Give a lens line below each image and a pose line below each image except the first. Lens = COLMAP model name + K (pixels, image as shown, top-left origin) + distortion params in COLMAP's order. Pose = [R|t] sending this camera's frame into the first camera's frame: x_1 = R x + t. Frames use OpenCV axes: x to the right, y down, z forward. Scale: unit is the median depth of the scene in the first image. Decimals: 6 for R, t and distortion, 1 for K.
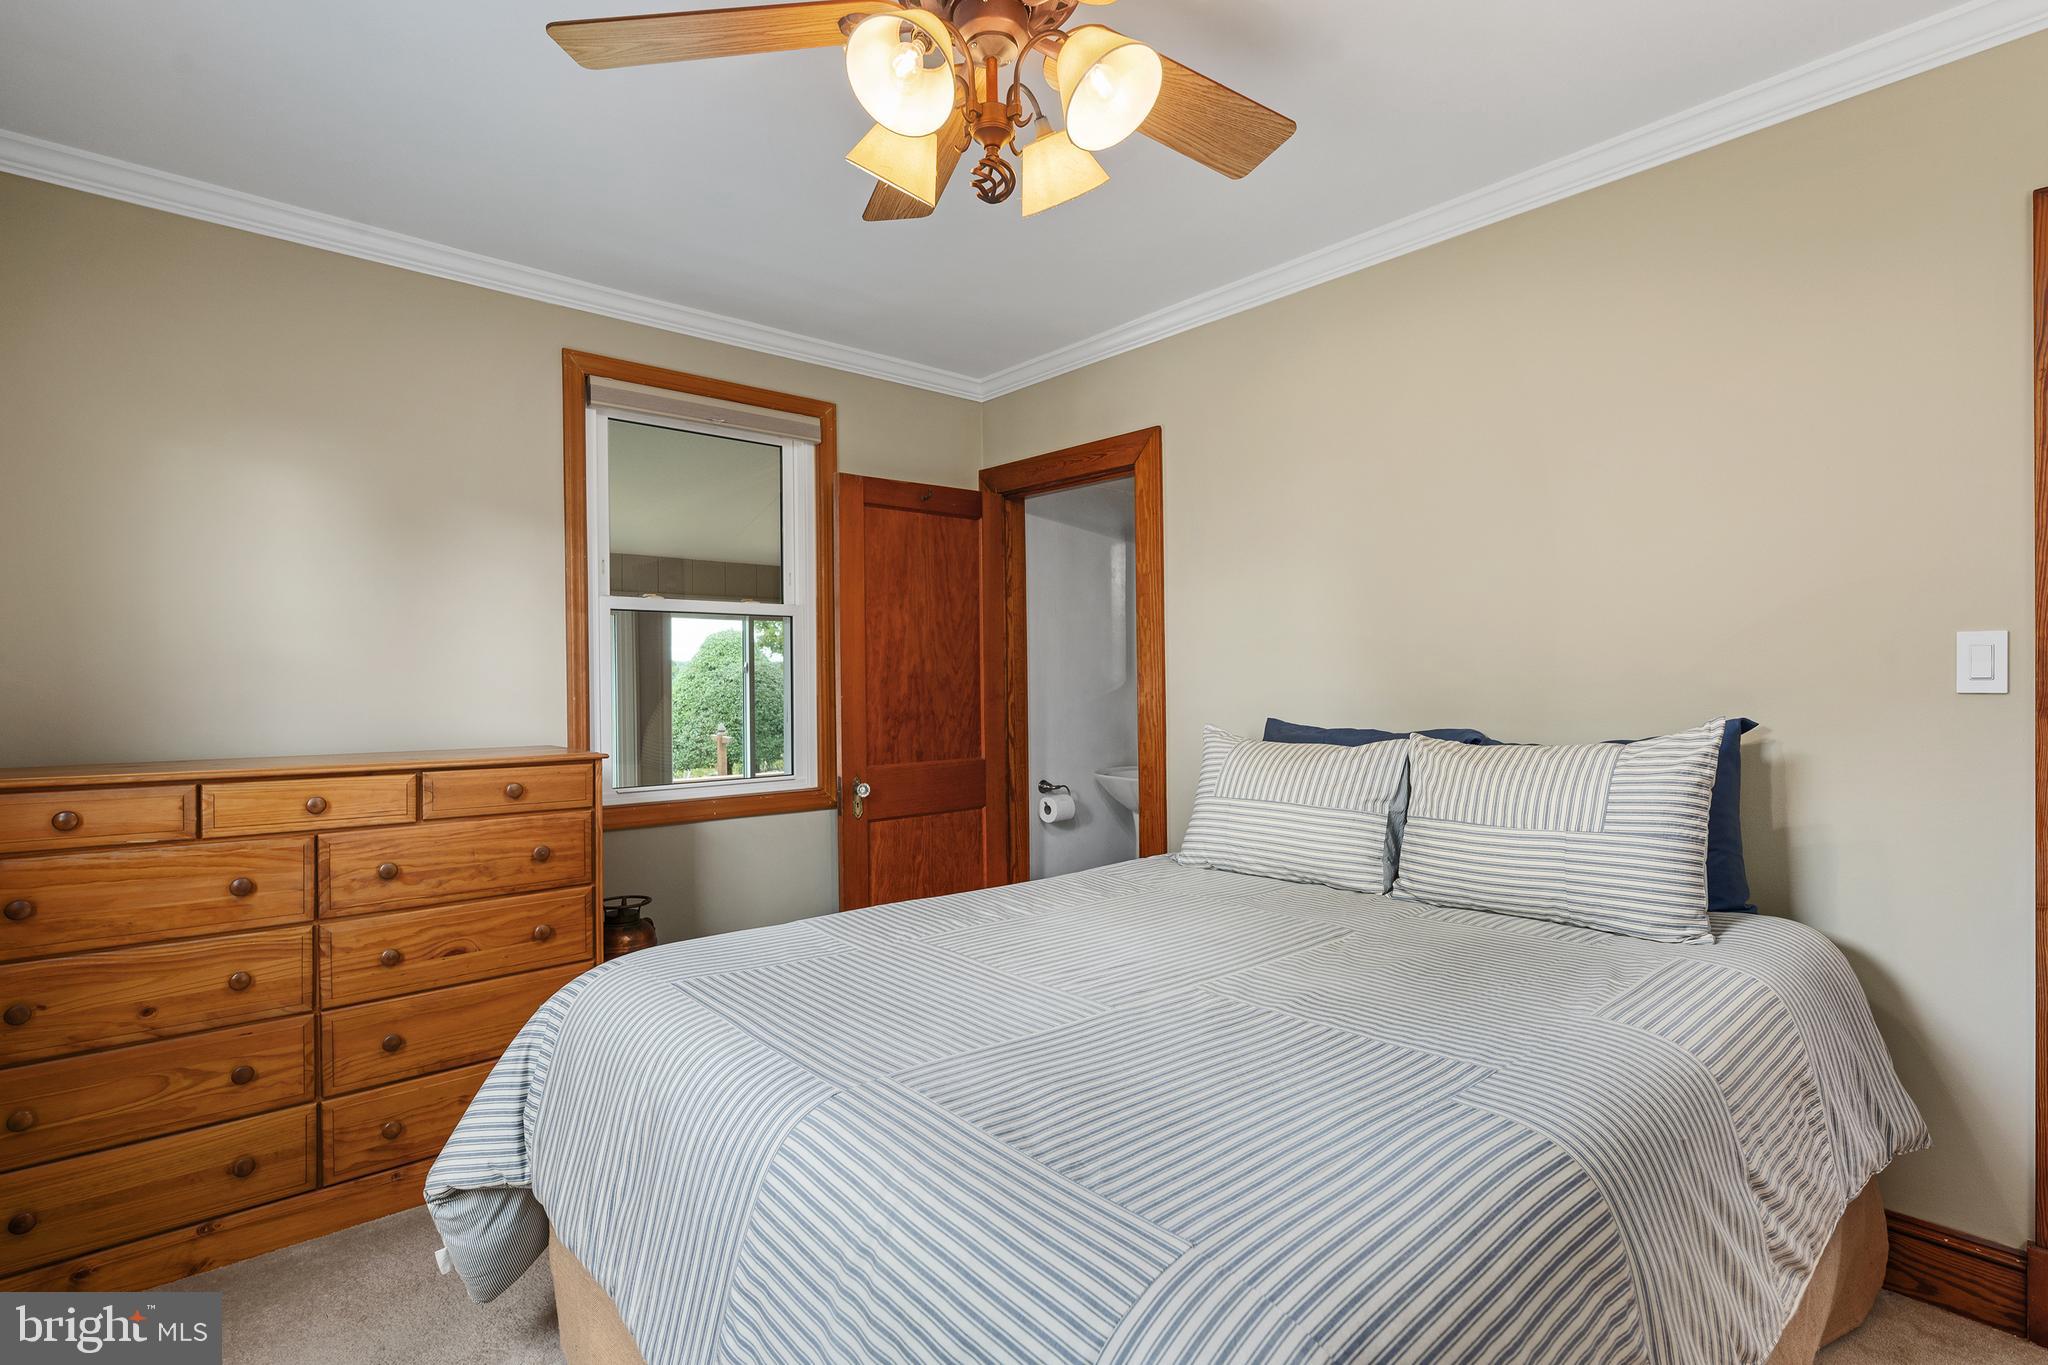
lens RADIAL K [[978.6, 0, 1024.0], [0, 978.6, 682.5], [0, 0, 1]] dist [0.002224, 0.000160]
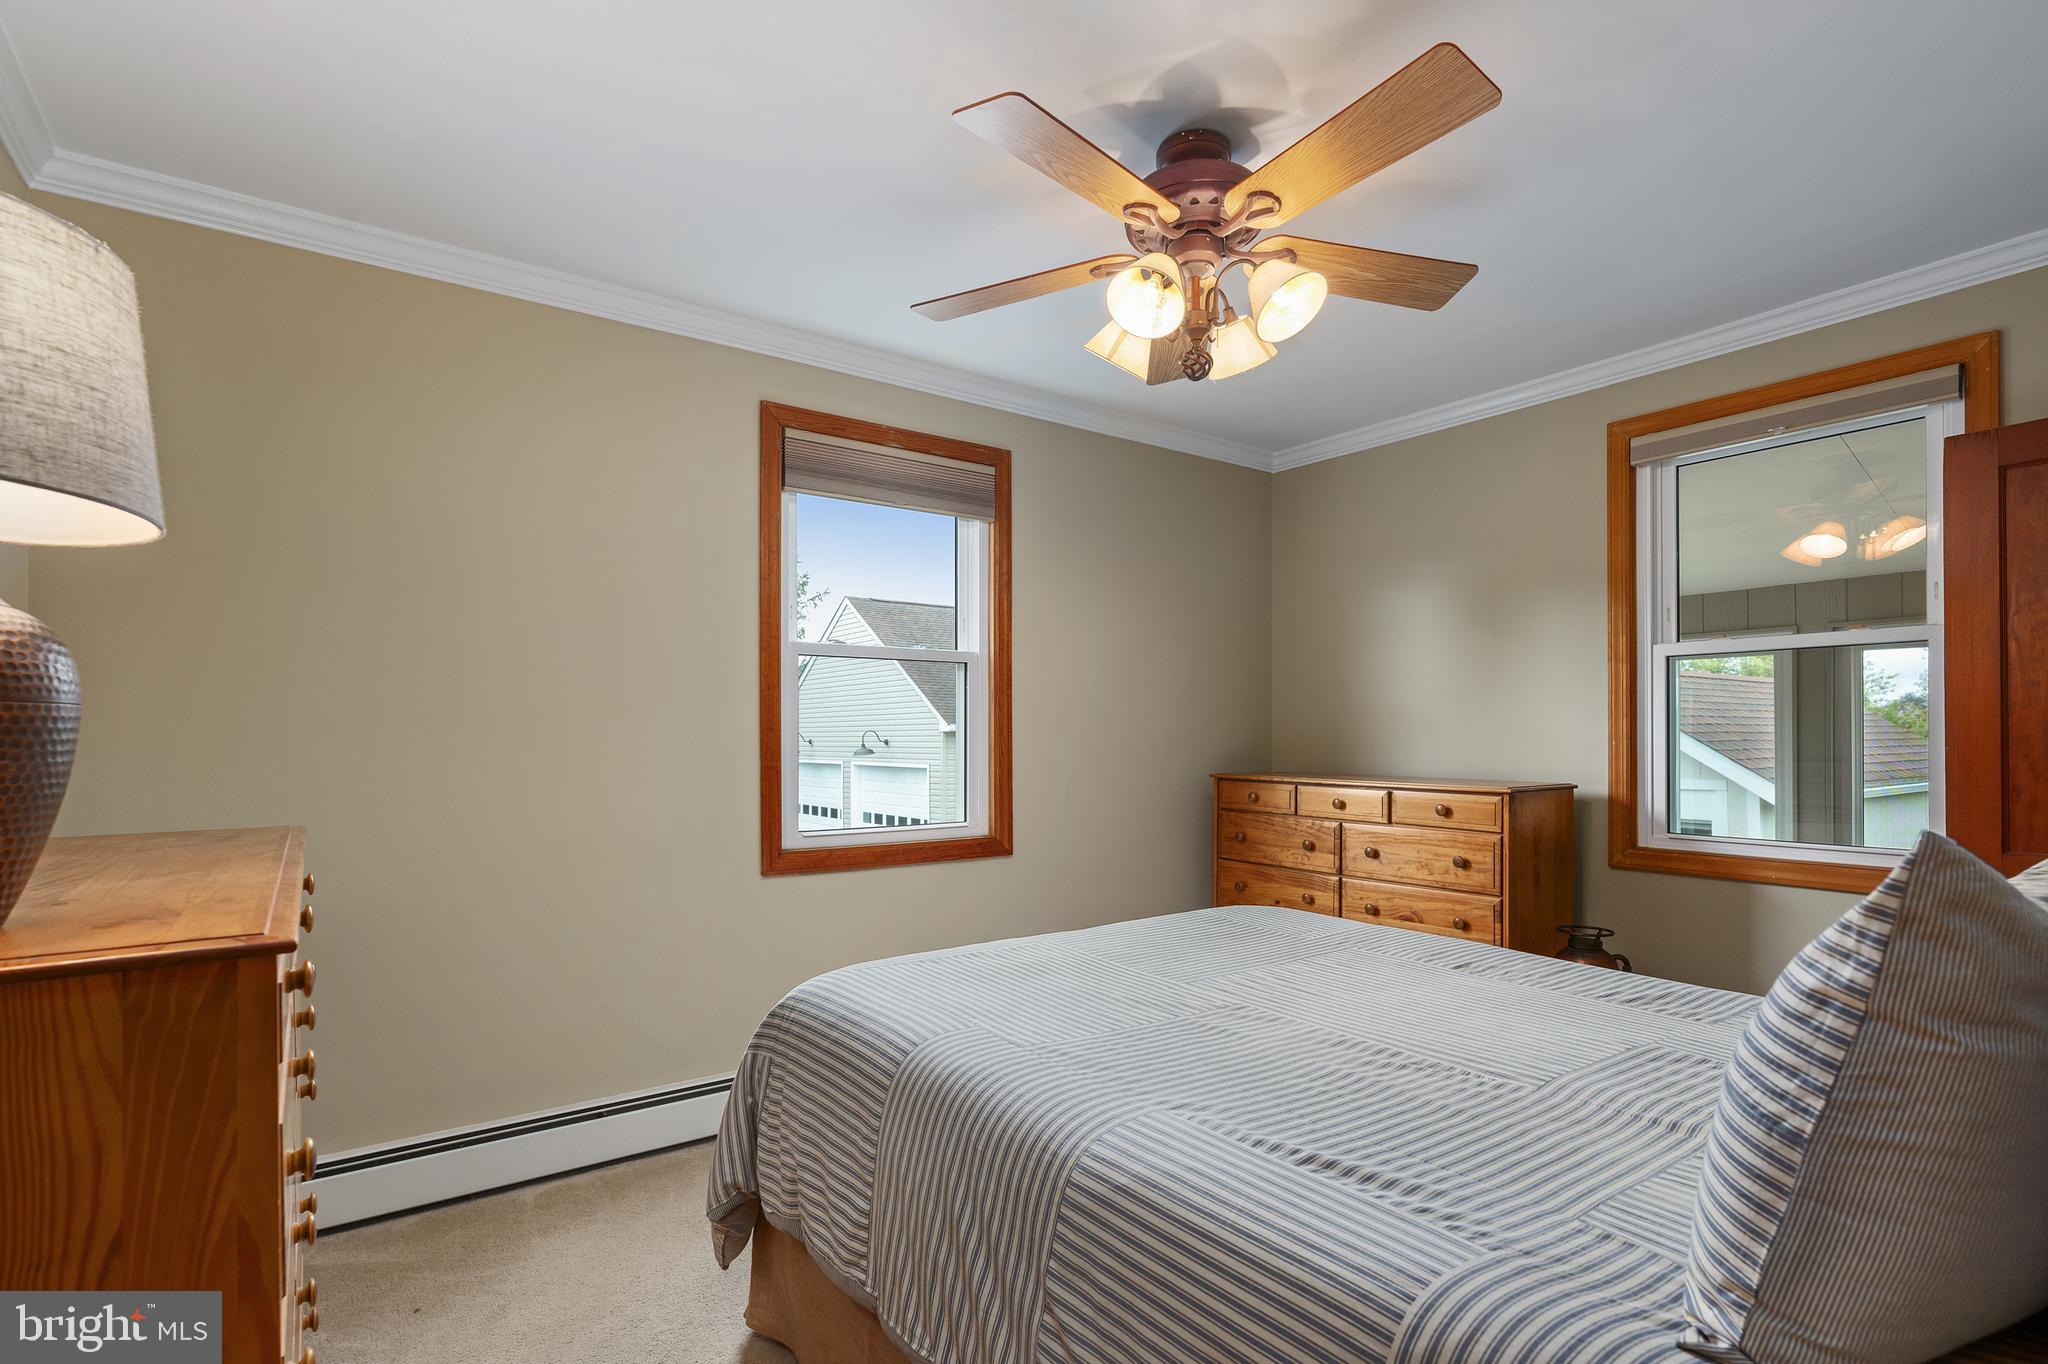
lens RADIAL K [[993.9, 0, 1024.7], [0, 993.9, 719.2], [0, 0, 1]] dist [0.000947, 0.000068]
pose [[-0.094517, -0.007041, -0.995498, 0.842563], [0.000691, 0.999974, -0.007138, -0.003122], [0.995523, -0.001363, -0.094509, 0.546688]]
